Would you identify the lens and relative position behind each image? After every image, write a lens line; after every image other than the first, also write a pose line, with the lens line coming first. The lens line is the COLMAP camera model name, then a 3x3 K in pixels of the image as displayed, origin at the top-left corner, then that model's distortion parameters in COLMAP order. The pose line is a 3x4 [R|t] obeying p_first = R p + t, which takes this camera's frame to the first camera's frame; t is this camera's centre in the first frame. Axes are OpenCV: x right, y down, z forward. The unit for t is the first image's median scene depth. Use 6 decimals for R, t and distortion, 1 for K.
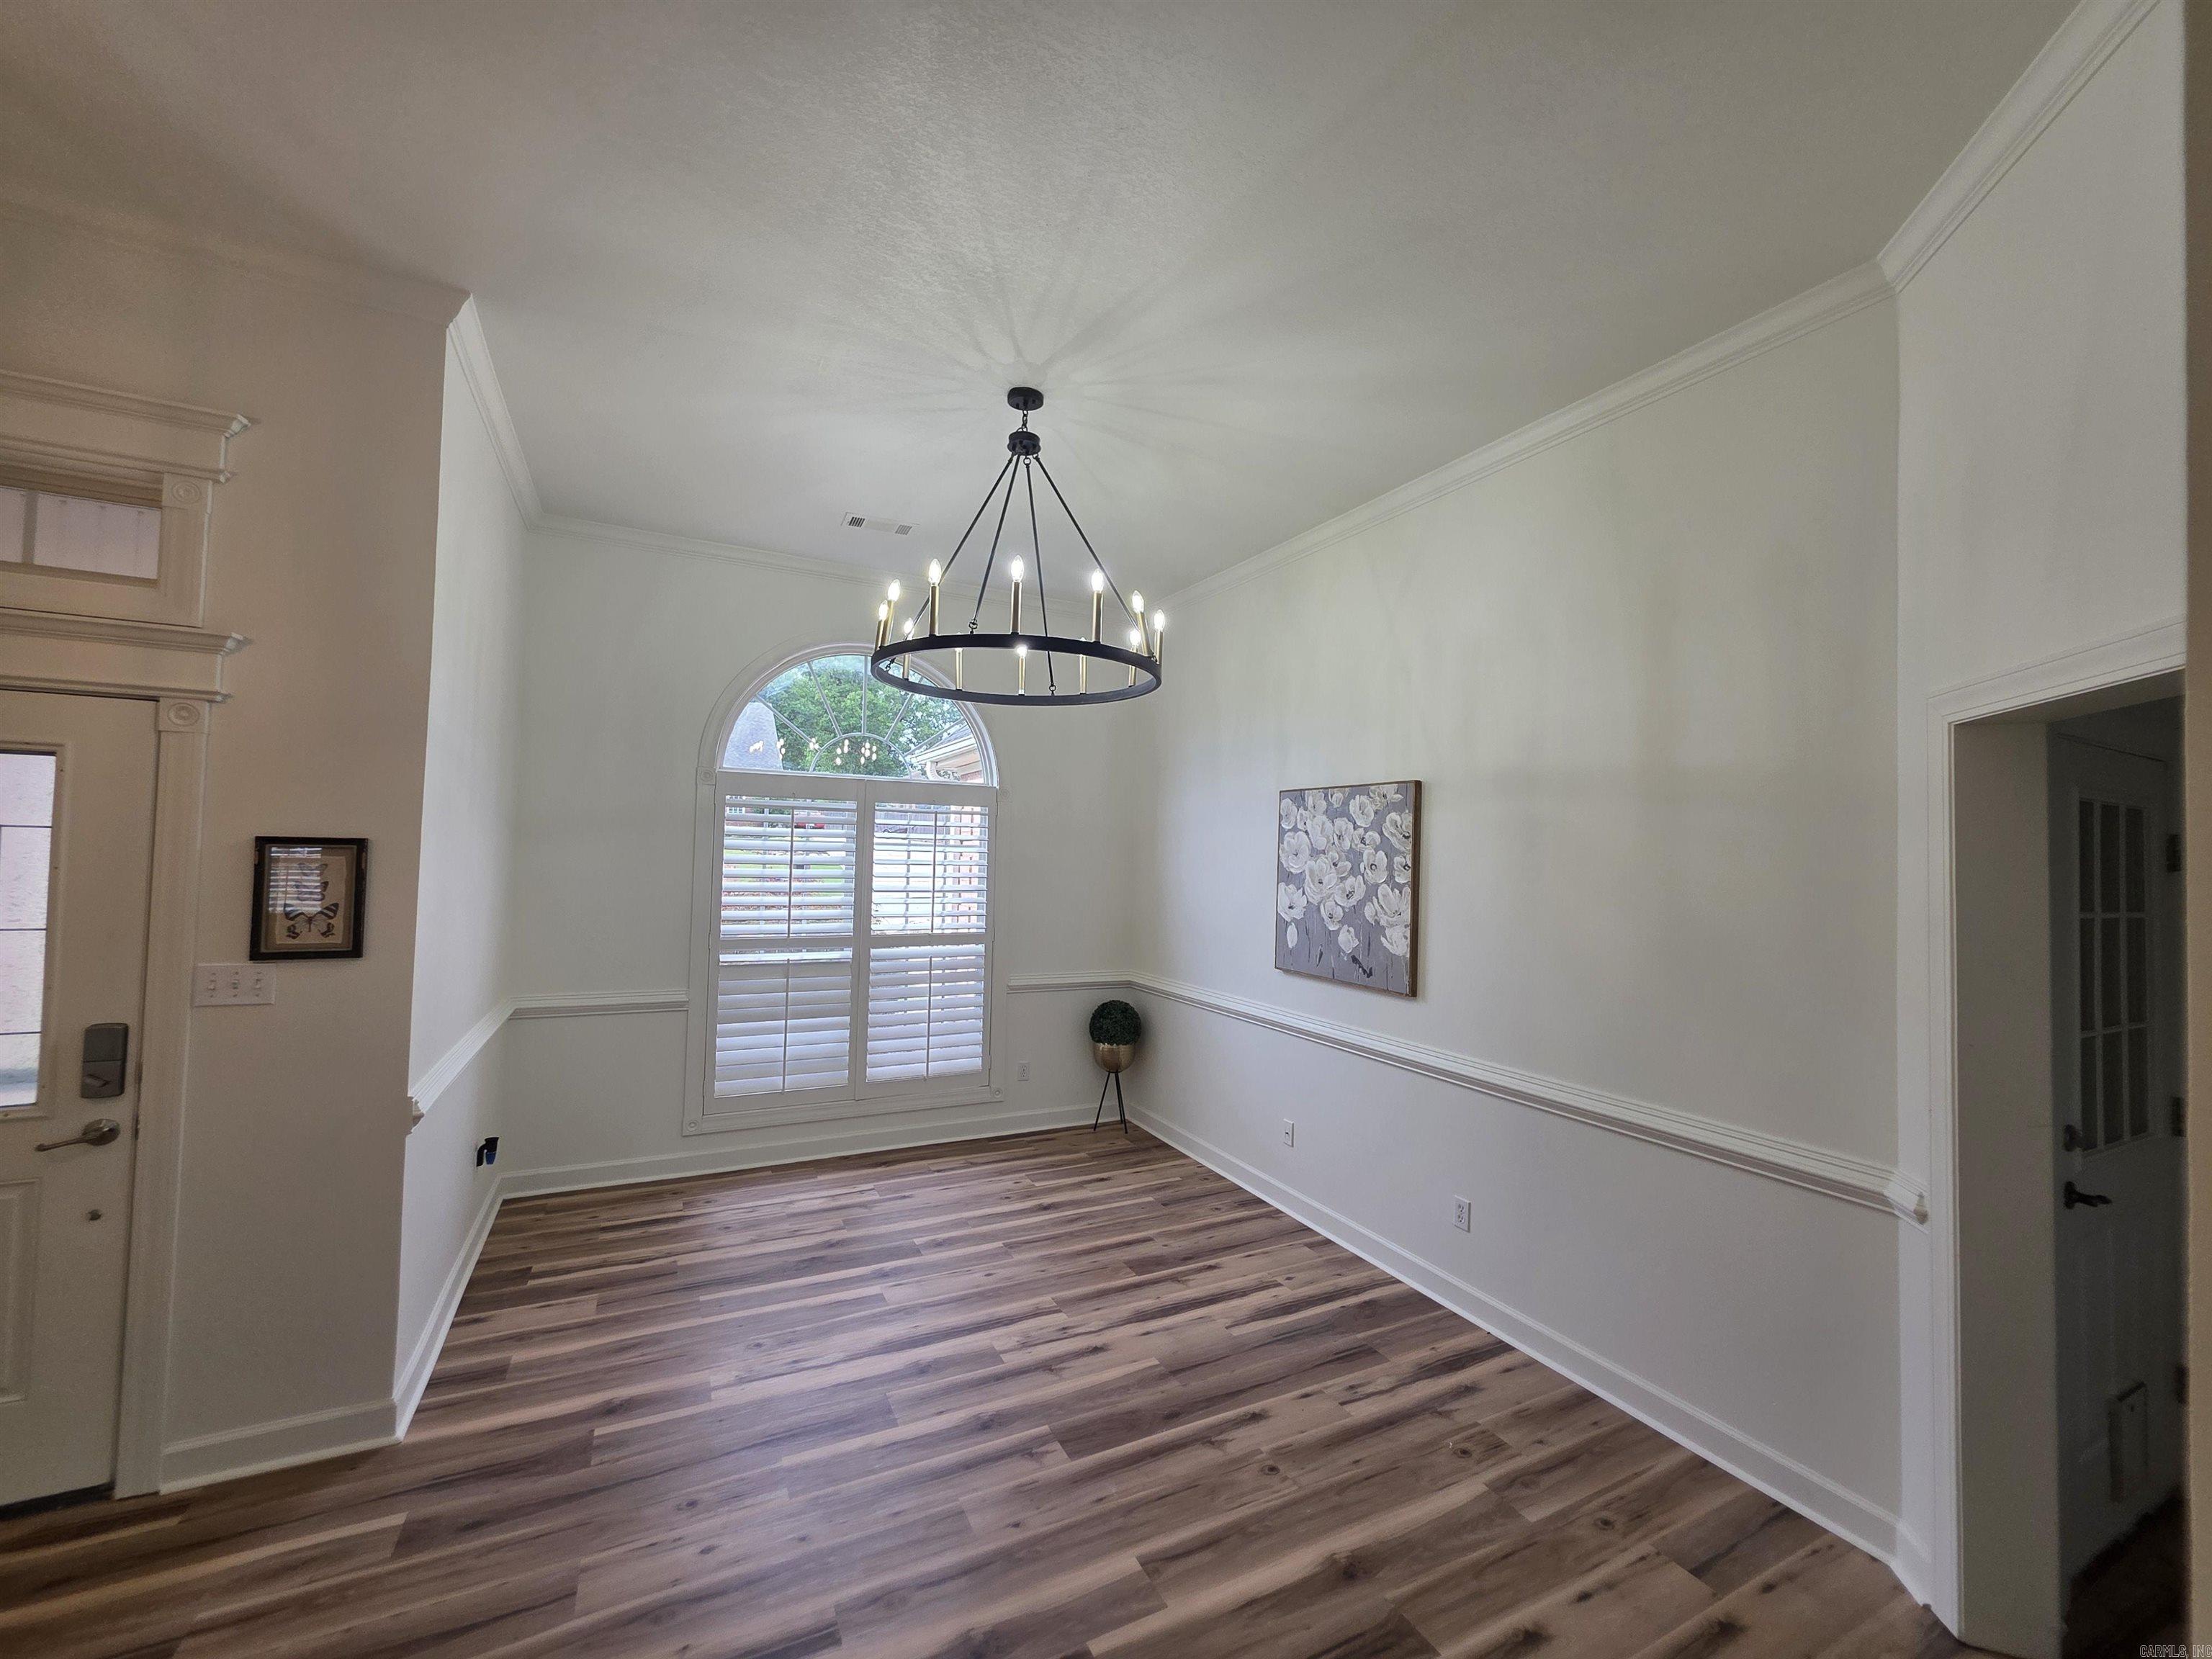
lens RADIAL K [[881.4, 0, 1095.6], [0, 881.4, 827.3], [0, 0, 1]] dist [-0.002335, -0.000036]
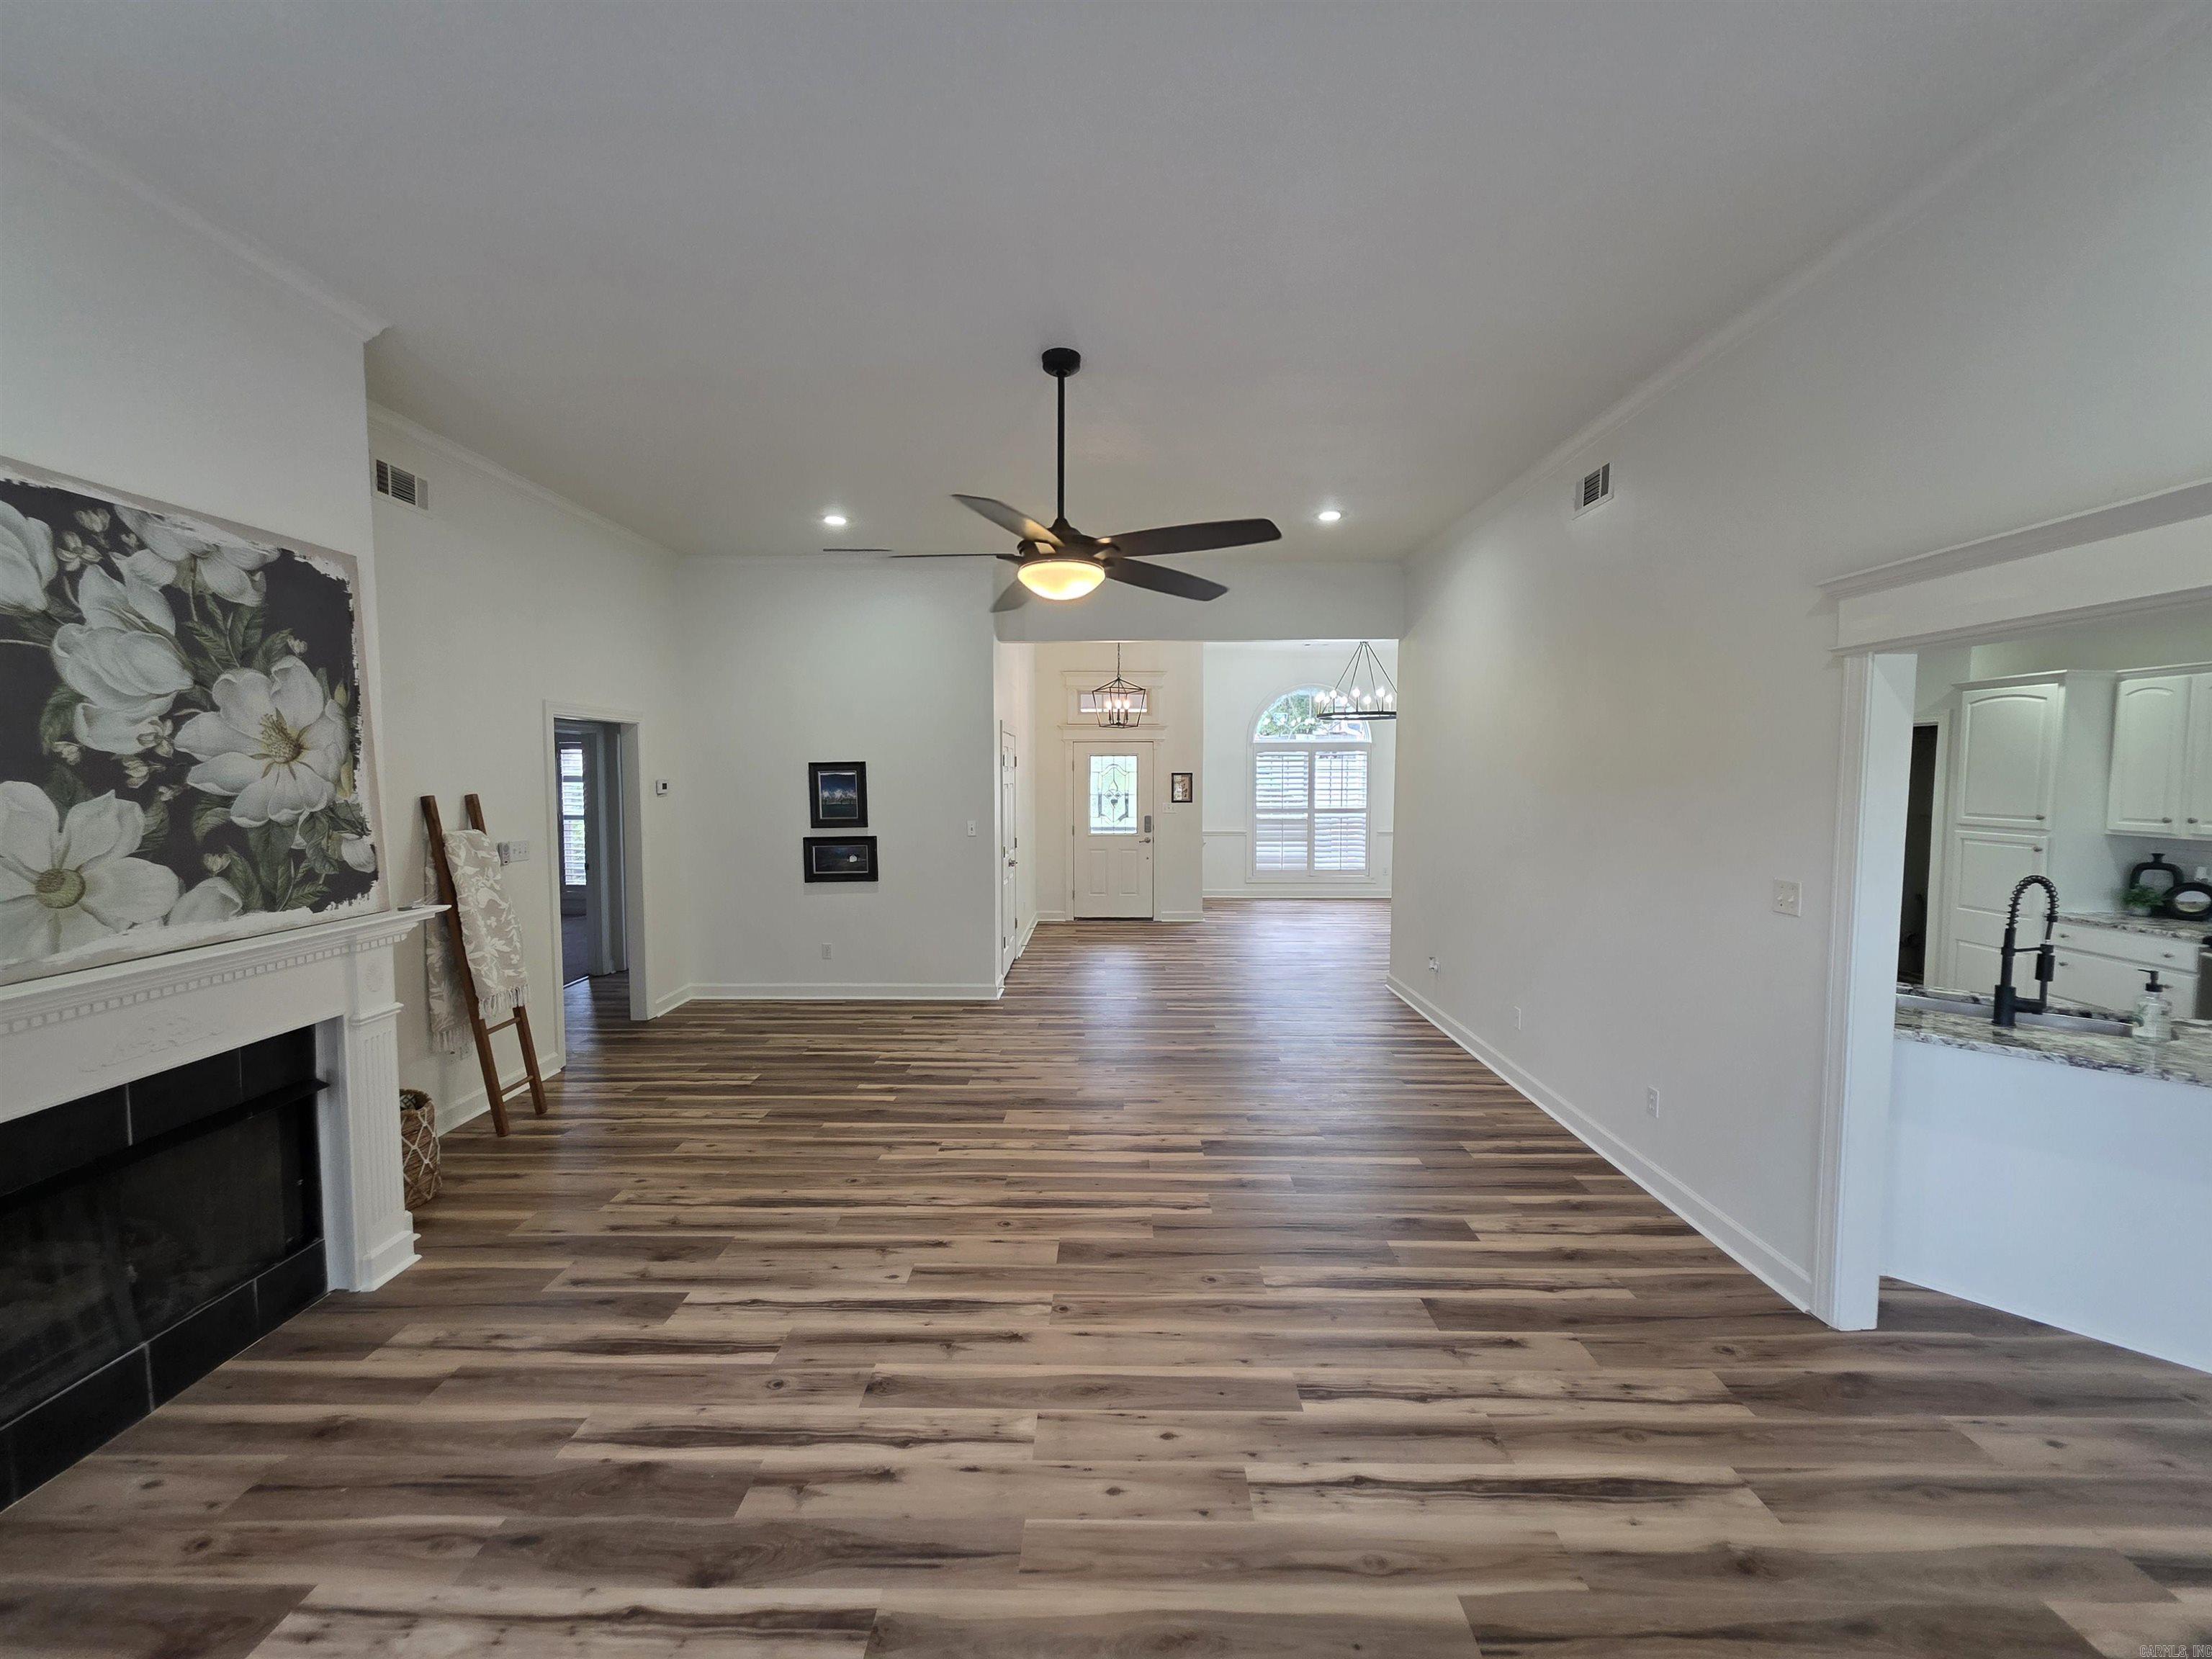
lens RADIAL K [[881.4, 0, 1104.3], [0, 881.4, 823.5], [0, 0, 1]] dist [-0.002335, -0.000036]
pose [[0.890952, 0.009889, -0.453989, 0.564236], [0.030767, 0.996151, 0.082080, -0.089005], [0.453053, -0.087097, 0.887219, -2.436070]]
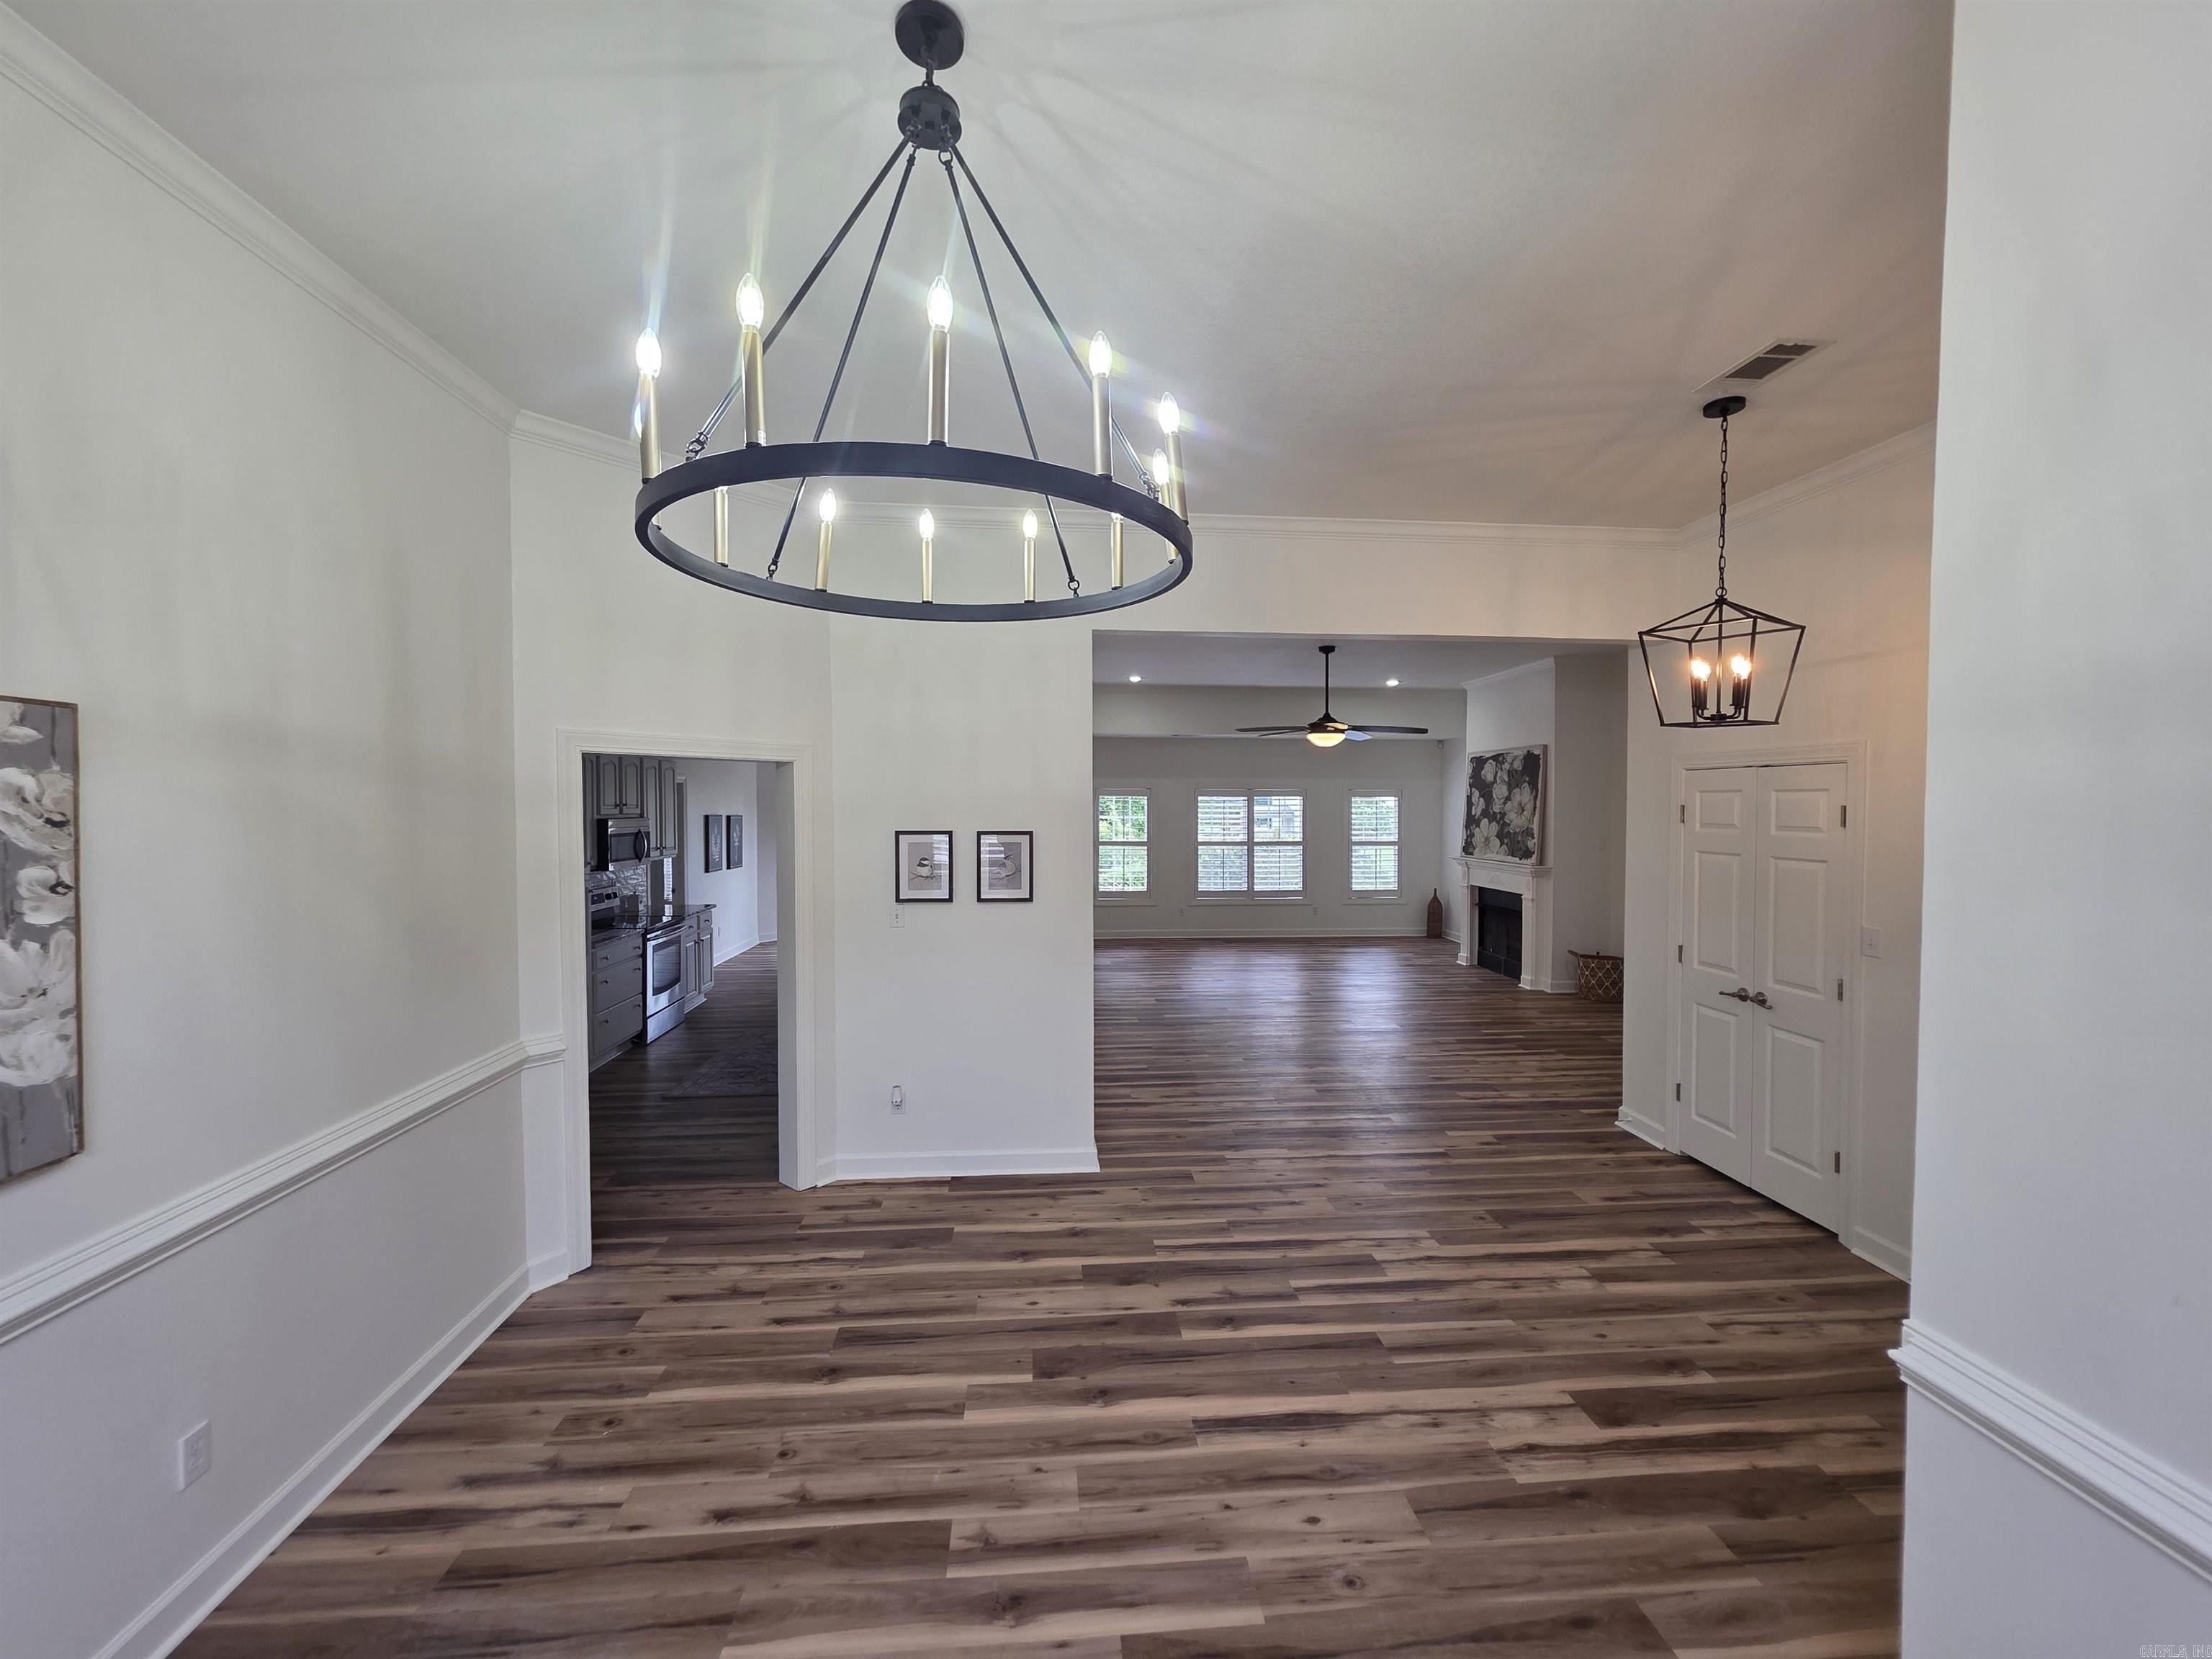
lens RADIAL K [[881.4, 0, 1095.8], [0, 881.4, 823.4], [0, 0, 1]] dist [-0.002335, -0.000036]
pose [[-0.927204, -0.036137, 0.372810, -0.373744], [-0.039212, 0.999231, -0.000666, -0.012002], [-0.372499, -0.015236, -0.927908, 1.395461]]
